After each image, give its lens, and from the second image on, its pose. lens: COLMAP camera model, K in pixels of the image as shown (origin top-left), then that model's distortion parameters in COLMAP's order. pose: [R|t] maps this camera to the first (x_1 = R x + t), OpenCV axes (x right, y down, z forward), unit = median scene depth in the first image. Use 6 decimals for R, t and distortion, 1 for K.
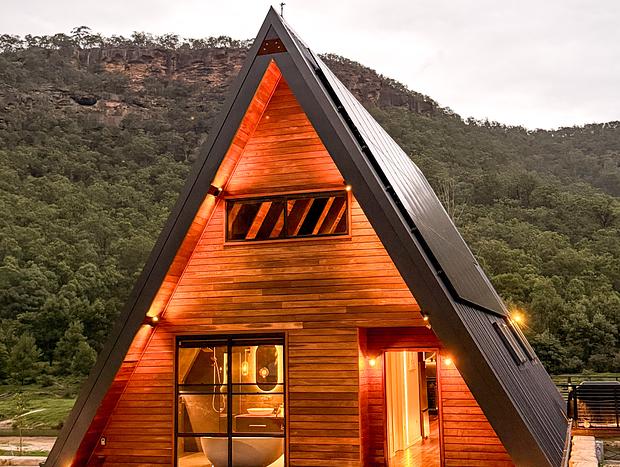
lens RADIAL K [[816.4, 0, 307.8], [0, 816.4, 234.8], [0, 0, 1]] dist [0.104394, 0.000000]
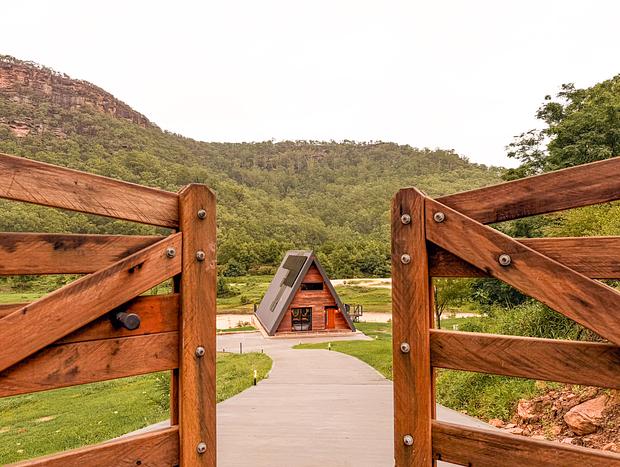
lens RADIAL K [[440.2, 0, 305.8], [0, 440.2, 249.5], [0, 0, 1]] dist [0.038425, -0.046099]
pose [[0.859122, 0.010841, 0.511656, -0.089521], [-0.079088, 0.990577, 0.111810, -0.033679], [-0.505622, -0.136524, 0.851884, -0.083344]]
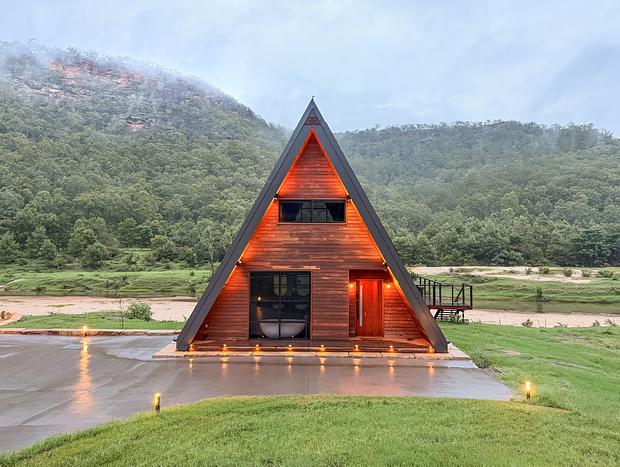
lens RADIAL K [[440.2, 0, 306.2], [0, 440.2, 236.4], [0, 0, 1]] dist [0.038425, -0.046099]
pose [[0.956218, 0.026983, 0.291409, -0.019740], [-0.061646, 0.991970, 0.110433, -0.004429], [-0.286089, -0.123563, 0.950203, 0.000817]]
